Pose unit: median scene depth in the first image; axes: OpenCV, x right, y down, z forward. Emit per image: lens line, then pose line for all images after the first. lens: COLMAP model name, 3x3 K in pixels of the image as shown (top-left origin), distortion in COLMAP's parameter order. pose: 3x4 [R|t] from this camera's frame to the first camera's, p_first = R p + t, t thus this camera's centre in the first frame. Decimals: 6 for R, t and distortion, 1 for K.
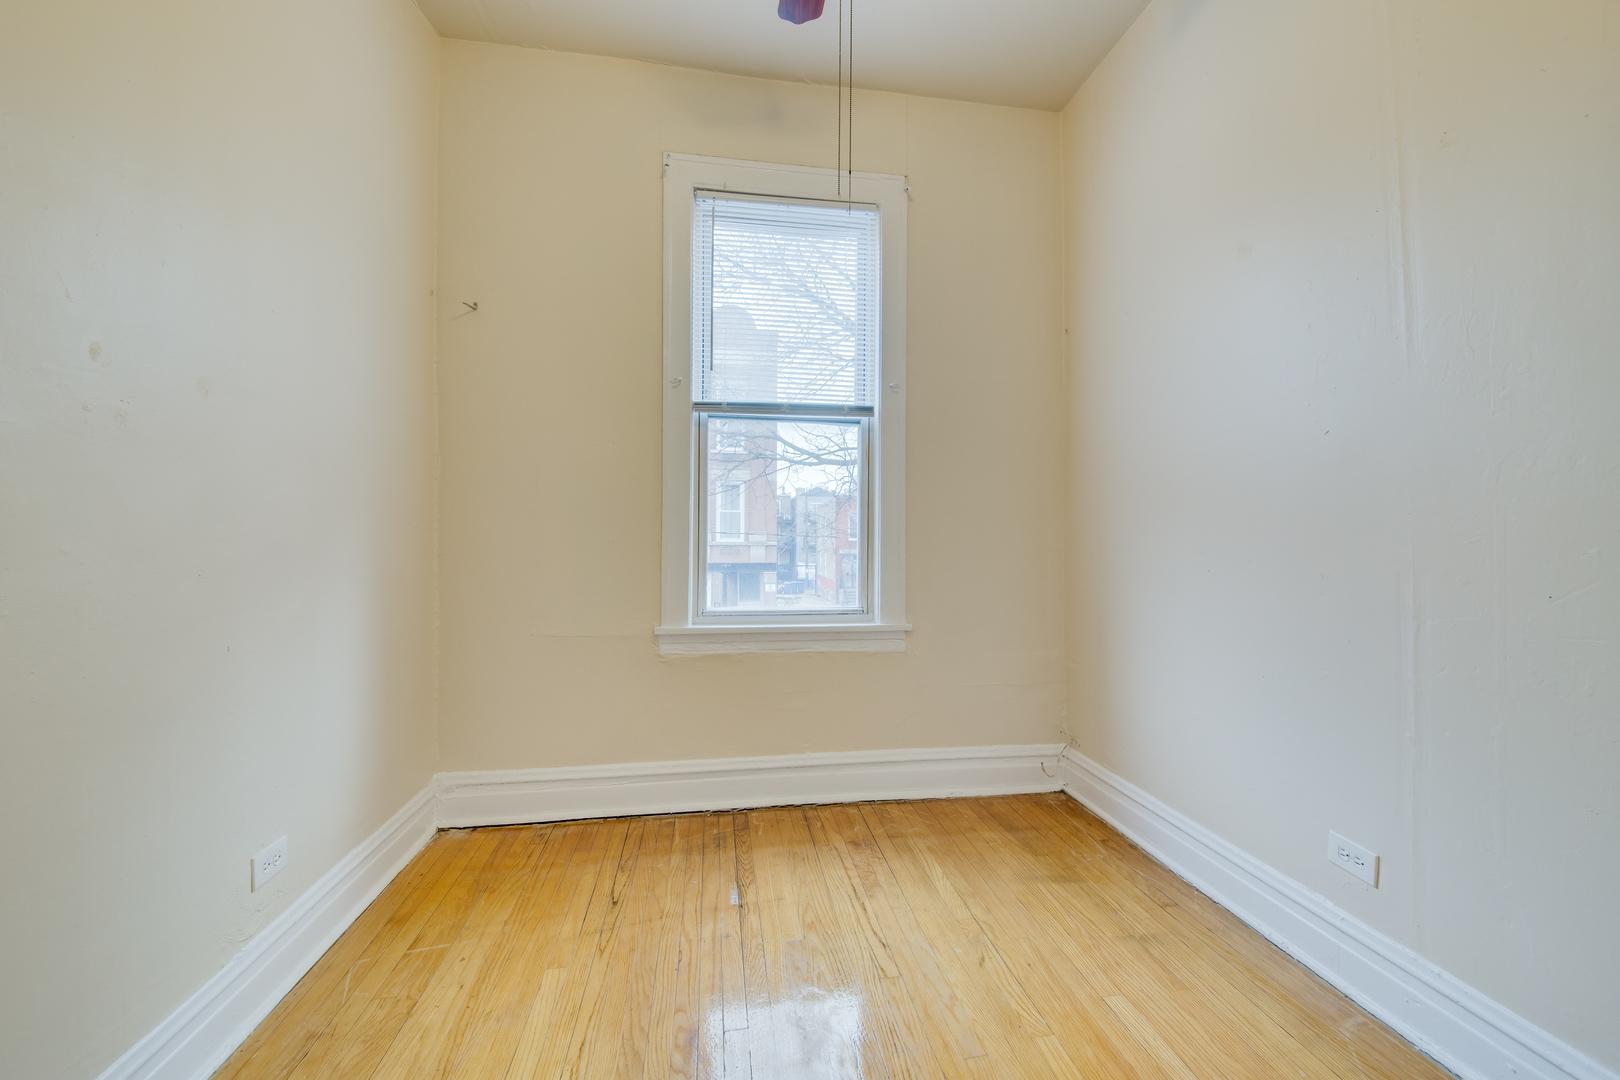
lens RADIAL K [[646.1, 0, 808.2], [0, 646.1, 527.8], [0, 0, 1]] dist [0.064521, -0.036780]
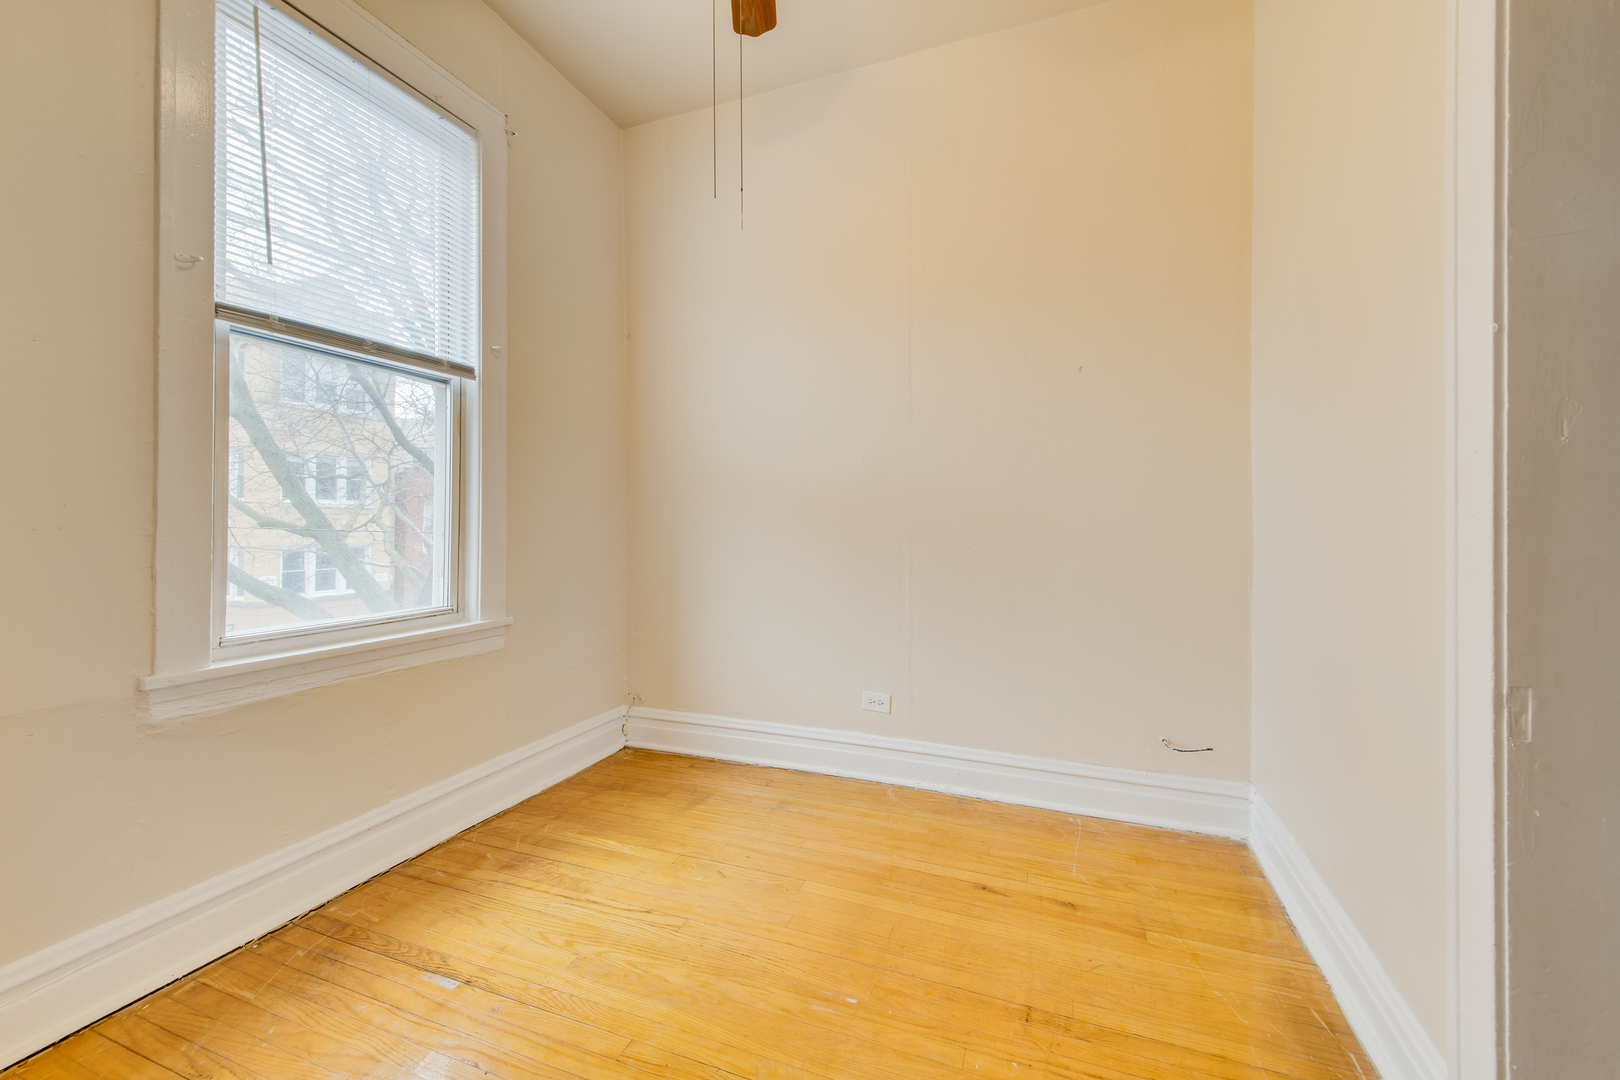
lens RADIAL K [[646.9, 0, 815.6], [0, 646.9, 533.2], [0, 0, 1]] dist [0.064026, -0.019220]
pose [[0.494817, -0.019141, 0.868786, -0.459438], [-0.005243, 0.999673, 0.025011, 0.005983], [-0.868981, -0.016930, 0.494556, 0.186732]]
